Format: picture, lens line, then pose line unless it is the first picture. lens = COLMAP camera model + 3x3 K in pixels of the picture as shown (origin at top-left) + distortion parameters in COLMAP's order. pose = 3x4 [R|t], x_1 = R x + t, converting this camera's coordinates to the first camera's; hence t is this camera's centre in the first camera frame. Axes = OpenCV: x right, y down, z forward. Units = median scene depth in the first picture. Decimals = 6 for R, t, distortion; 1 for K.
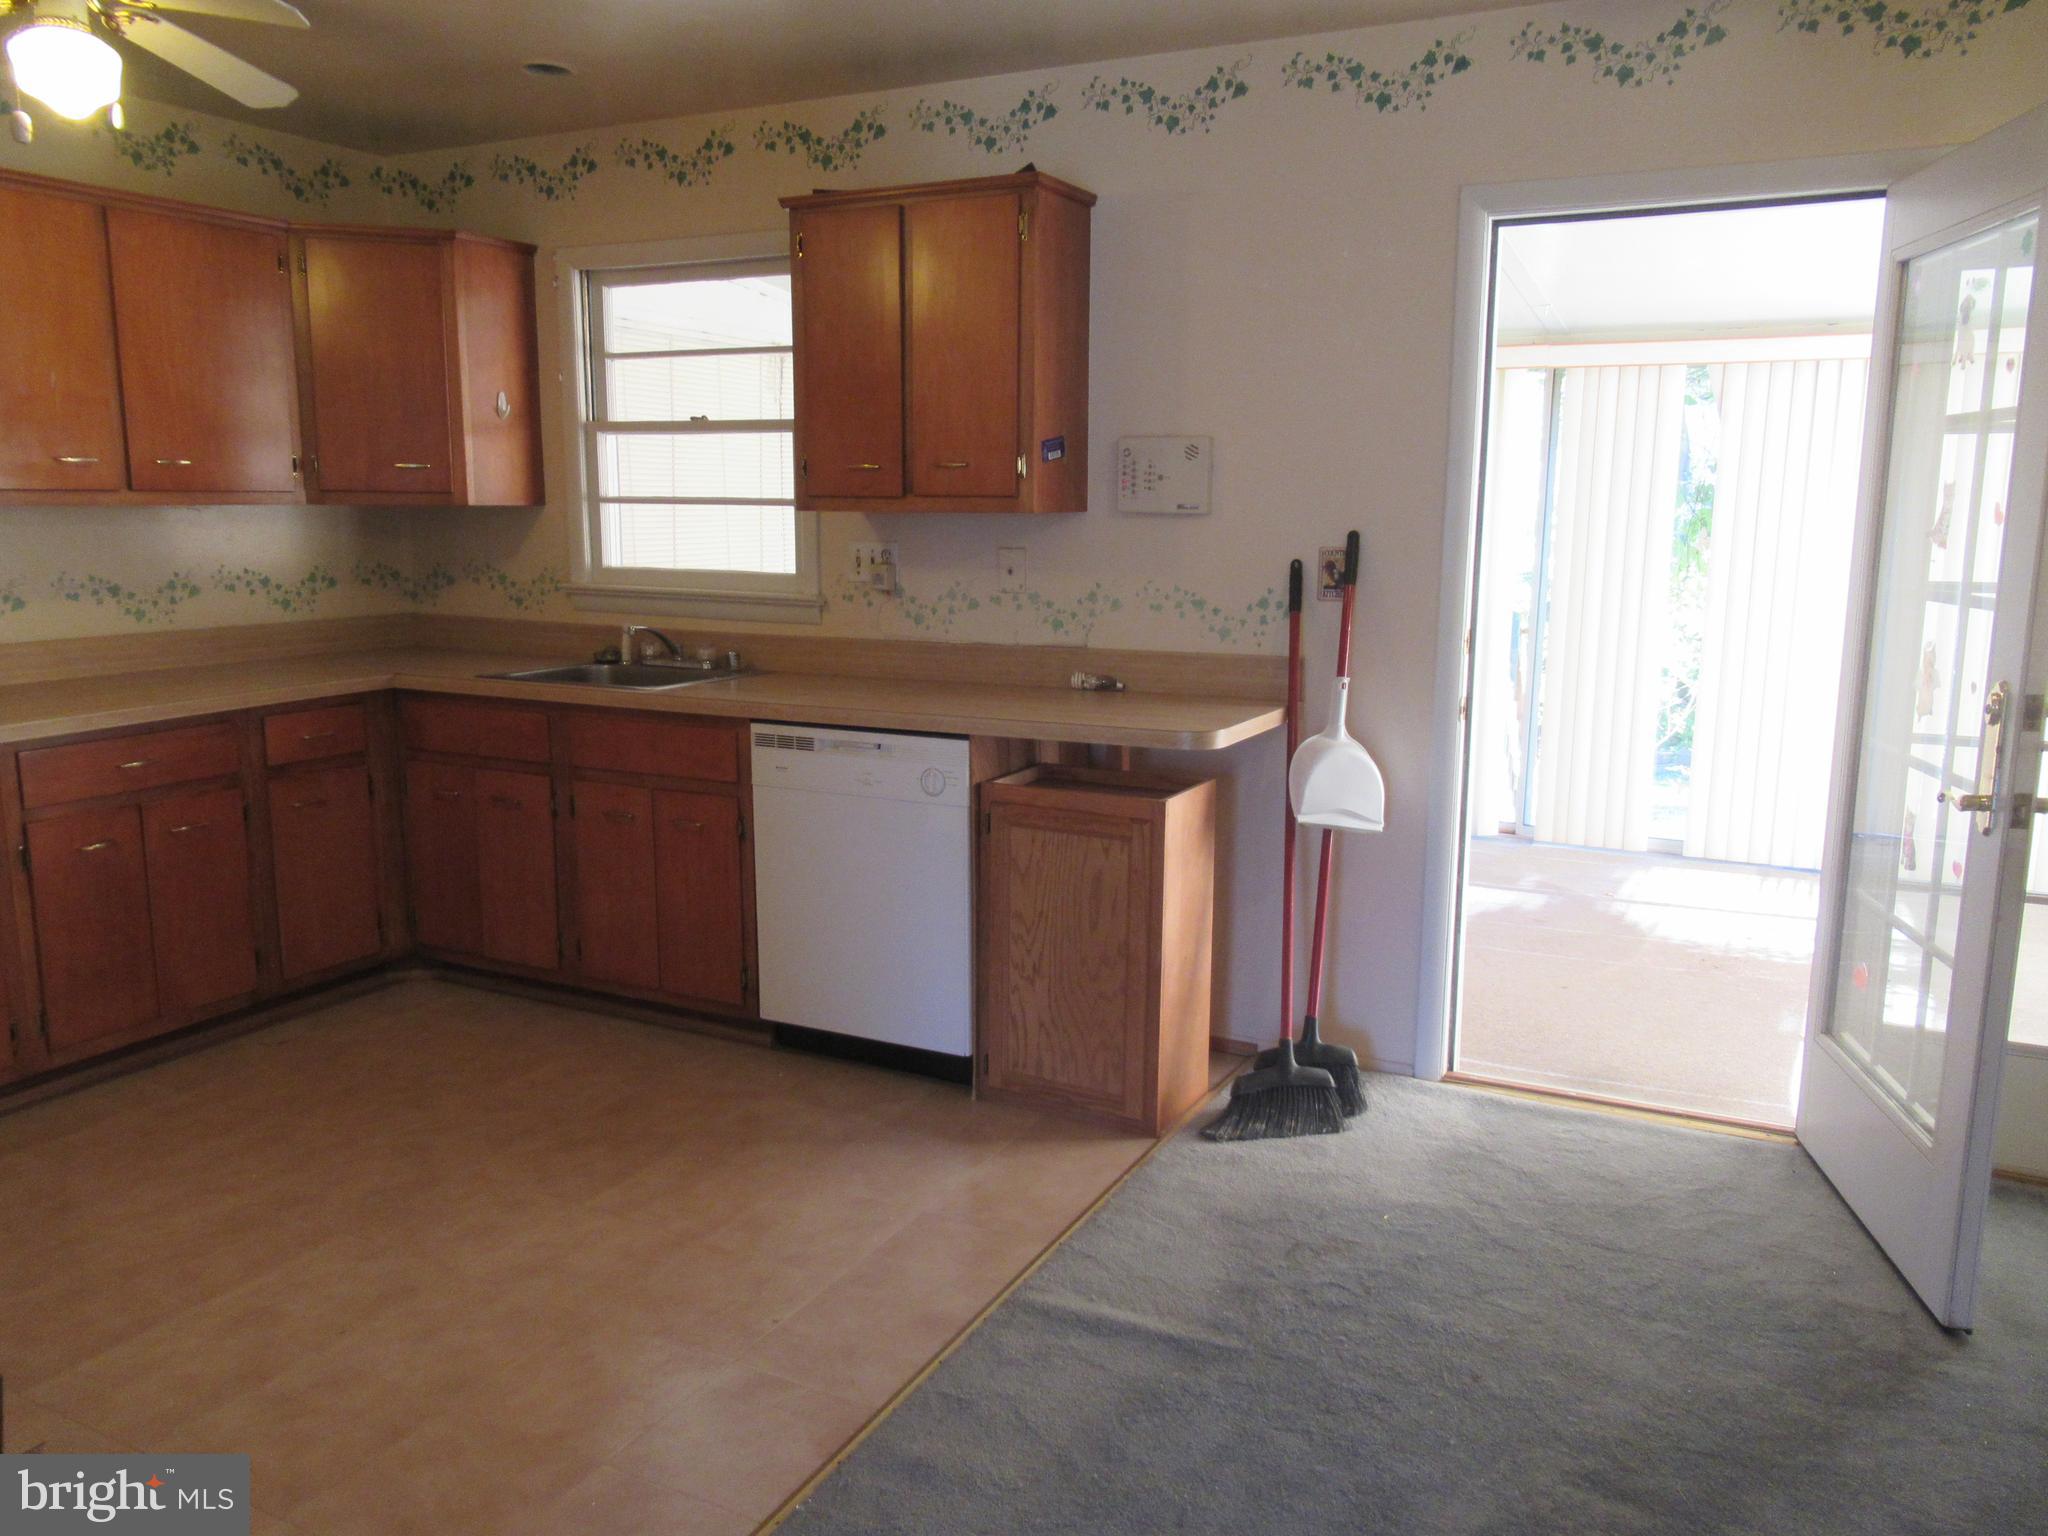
lens RADIAL K [[1573.0, 0, 1024.0], [0, 1573.0, 768.0], [0, 0, 1]] dist [0.105181, -0.168957]
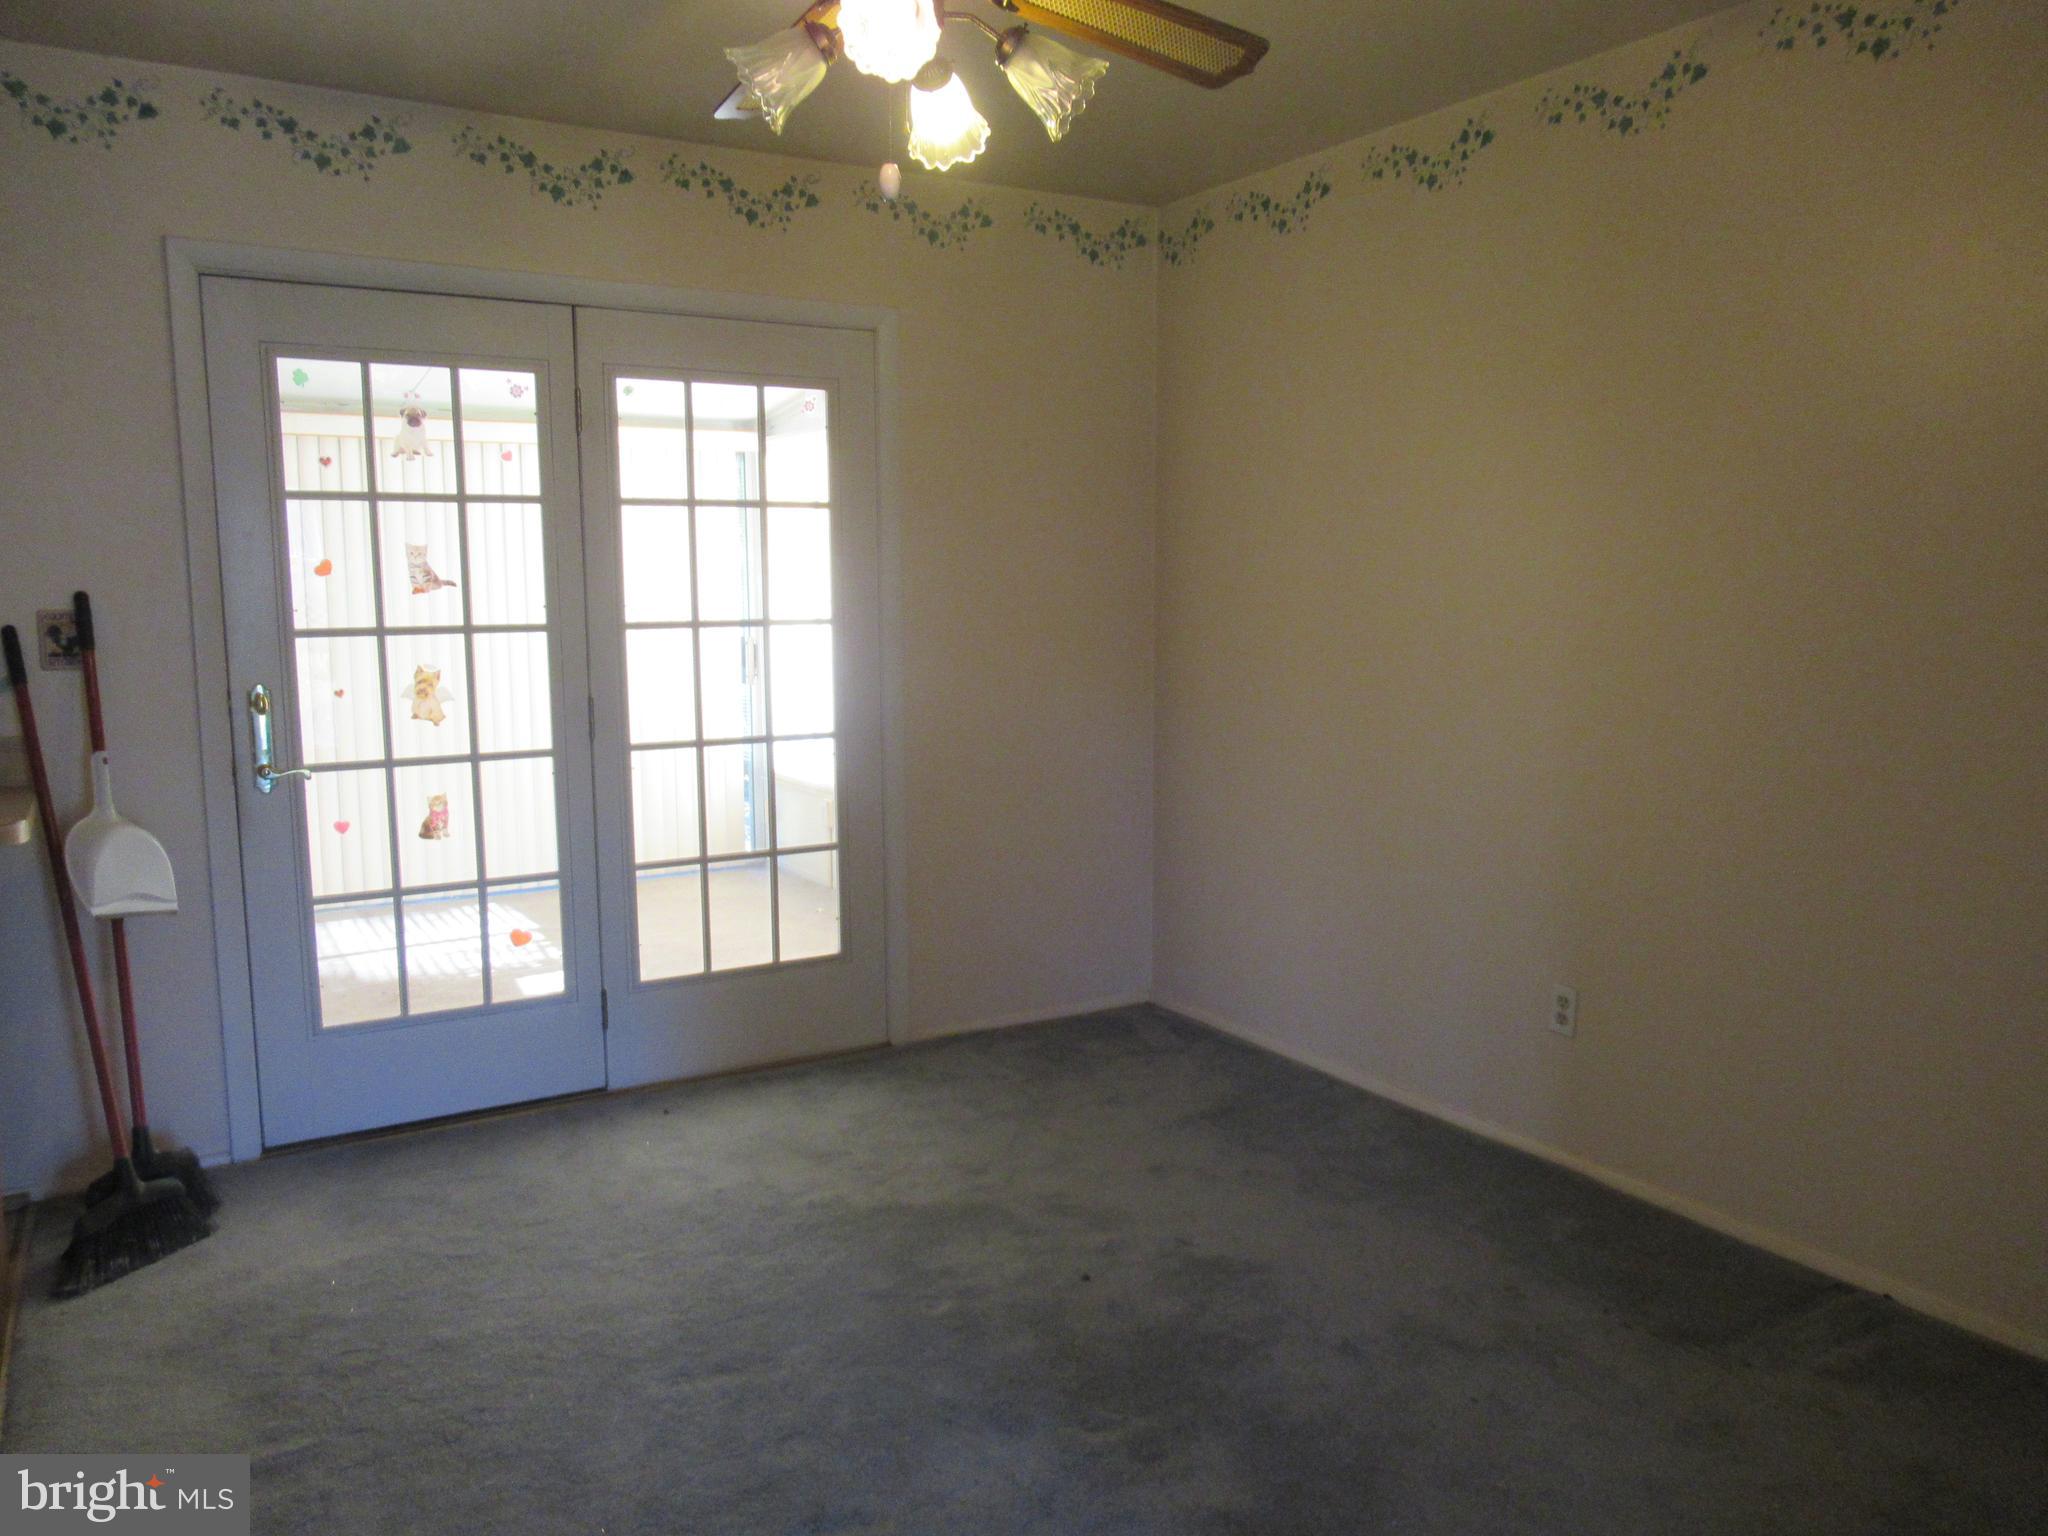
lens RADIAL K [[1519.6, 0, 1024.0], [0, 1519.6, 768.0], [0, 0, 1]] dist [0.065053, -0.003924]
pose [[0.555429, -0.112136, 0.823969, -0.260235], [0.150261, 0.988089, 0.033182, 0.001747], [-0.817876, 0.105380, 0.565663, 0.069568]]
